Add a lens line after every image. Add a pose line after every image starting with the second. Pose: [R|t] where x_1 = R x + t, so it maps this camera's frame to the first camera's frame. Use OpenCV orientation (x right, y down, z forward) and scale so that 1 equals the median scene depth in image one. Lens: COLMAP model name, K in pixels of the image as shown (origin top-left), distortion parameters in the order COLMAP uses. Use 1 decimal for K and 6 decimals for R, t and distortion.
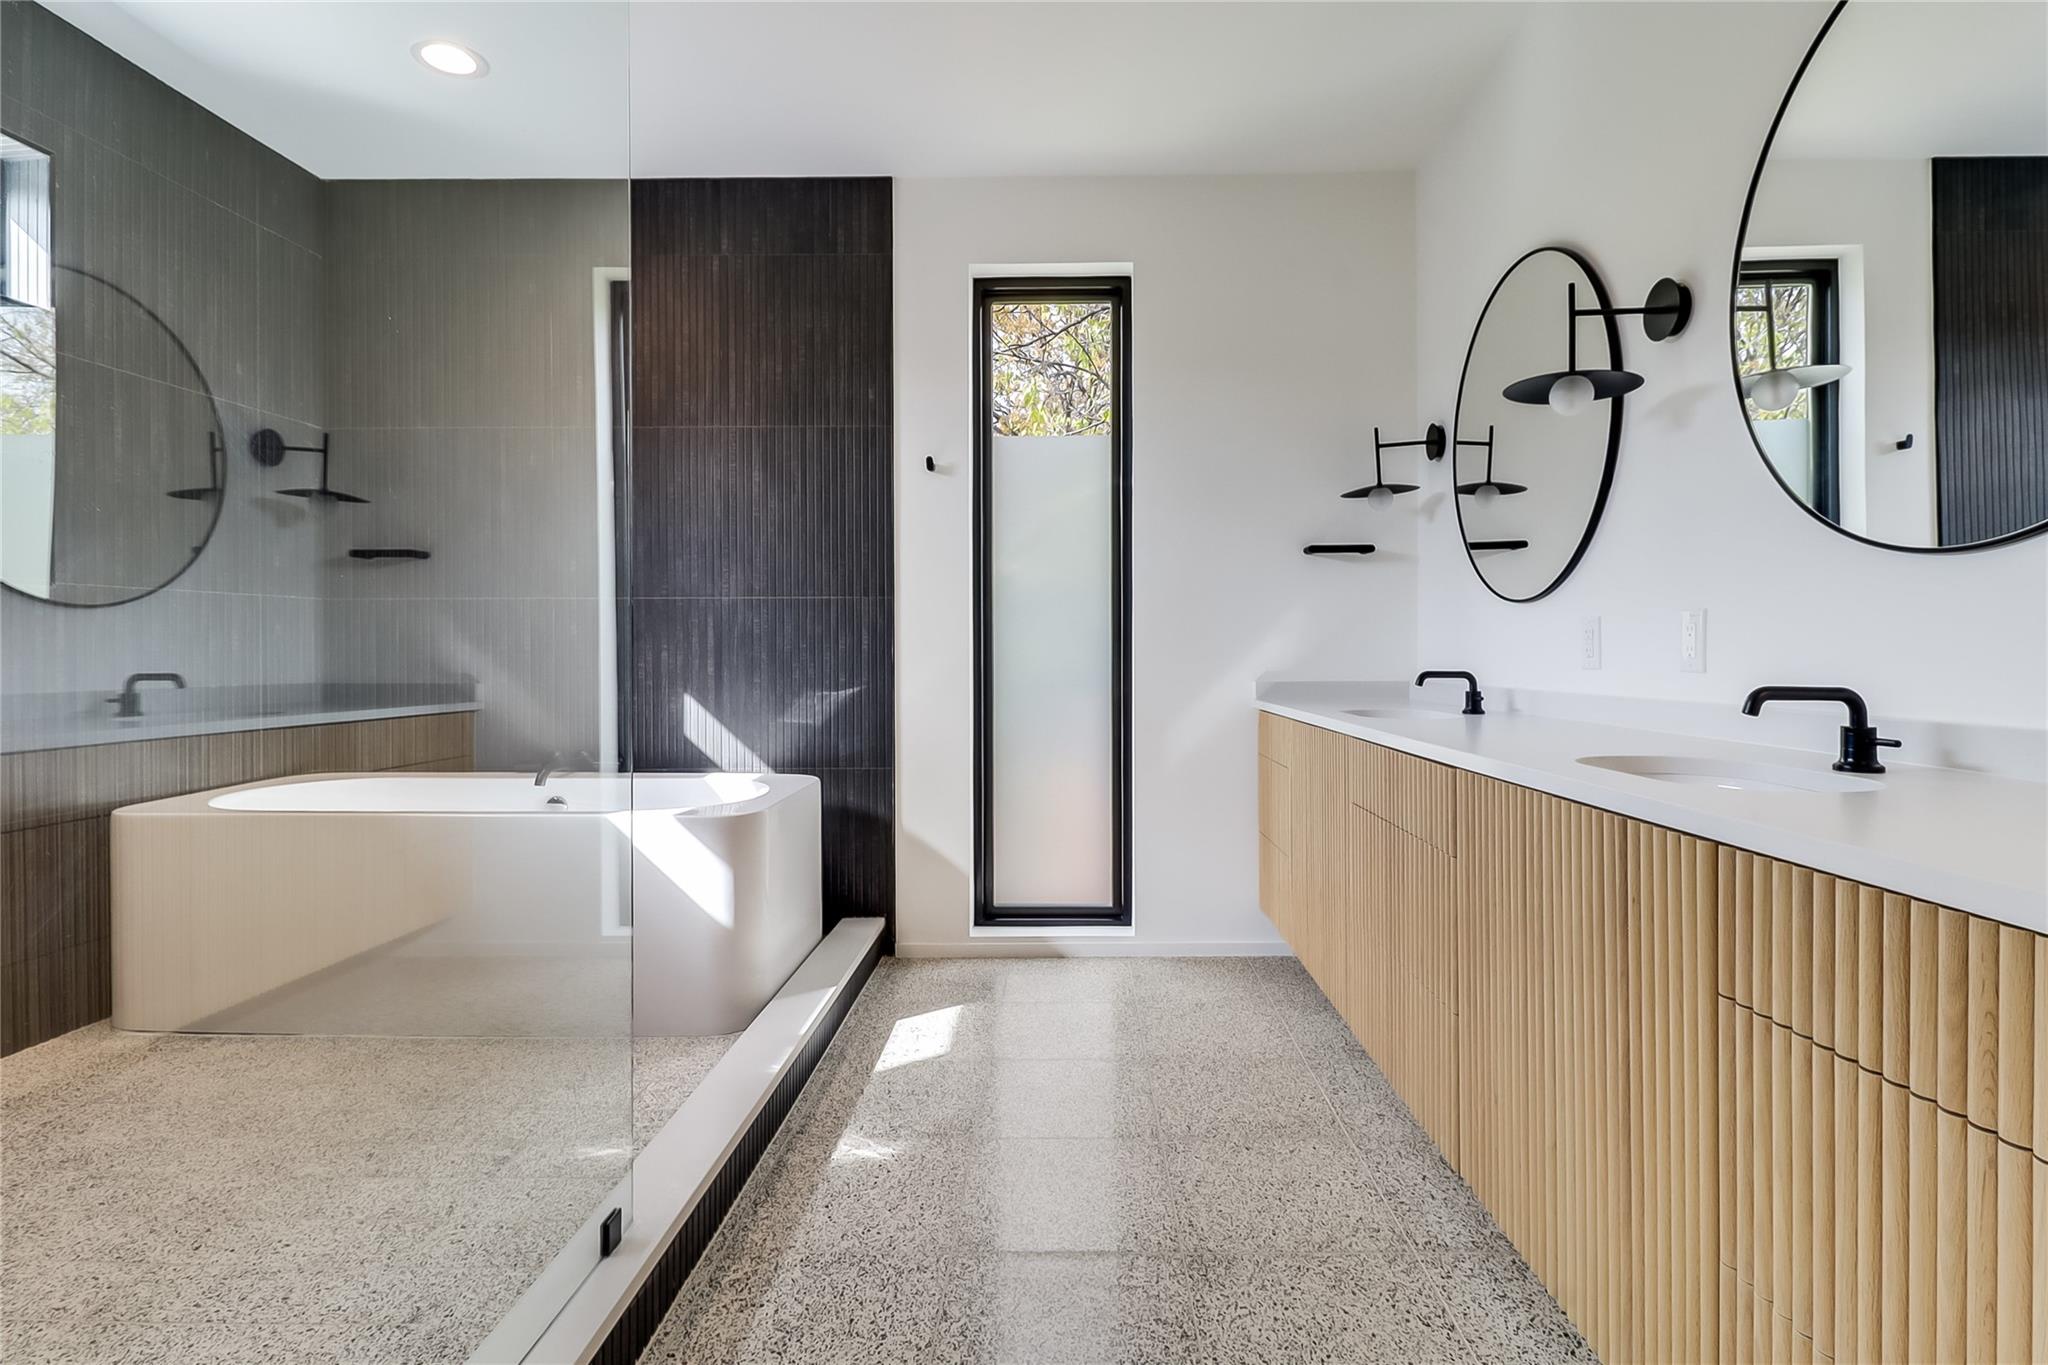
lens RADIAL K [[979.8, 0, 1028.0], [0, 979.8, 663.2], [0, 0, 1]] dist [0.024989, -0.000405]
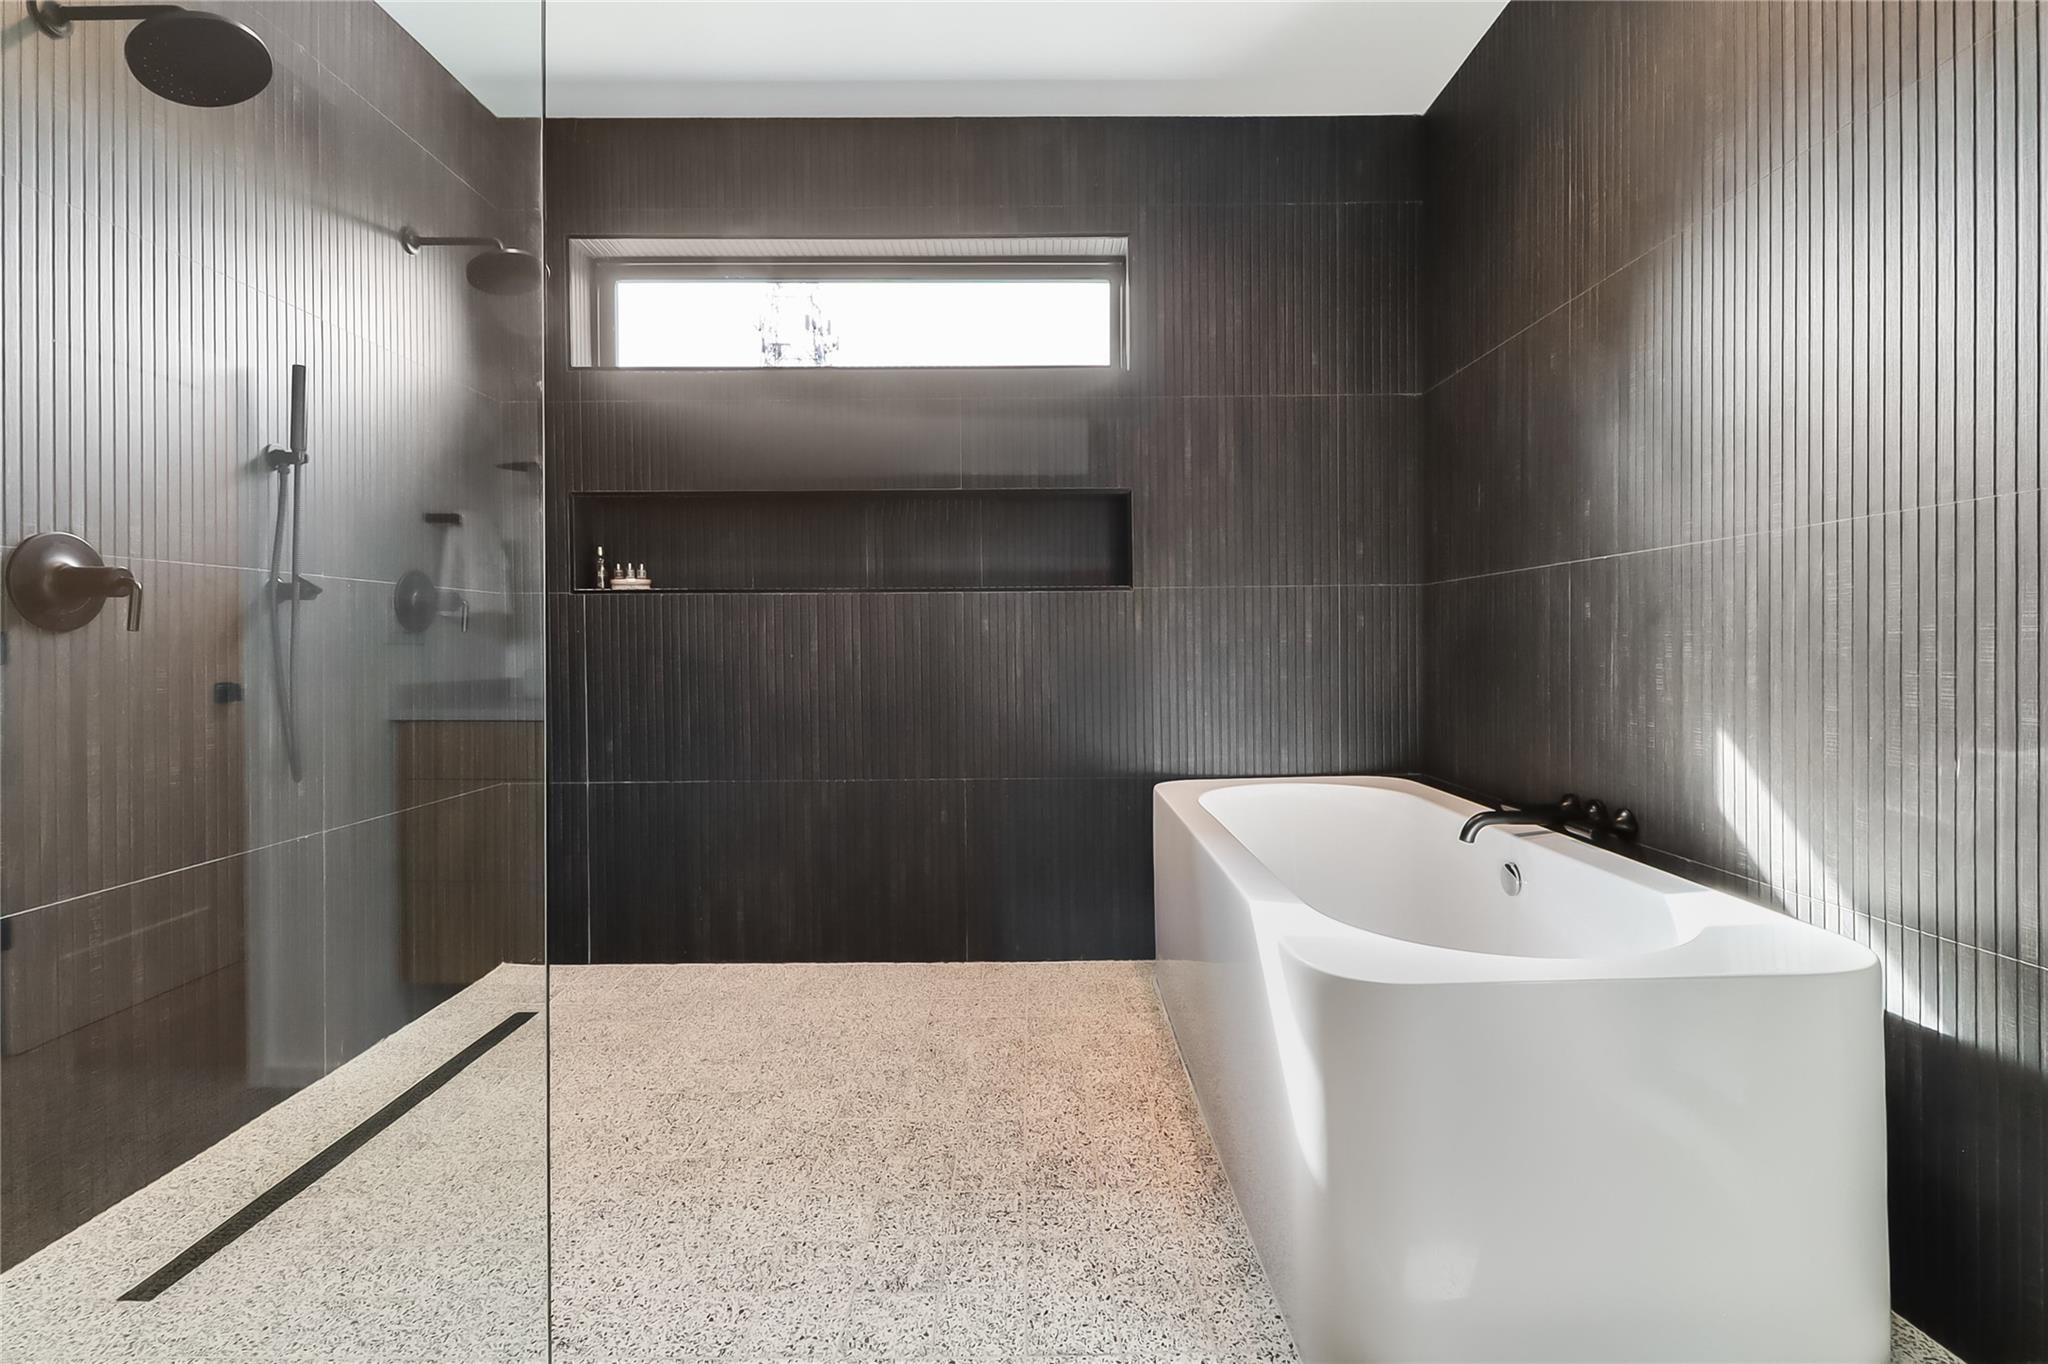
lens RADIAL K [[963.5, 0, 1064.3], [0, 963.5, 657.1], [0, 0, 1]] dist [-0.009988, -0.001942]
pose [[0.046697, 0.016573, -0.998772, 0.139176], [-0.004911, 0.999854, 0.016361, -0.010877], [0.998897, 0.004141, 0.046772, 0.632043]]
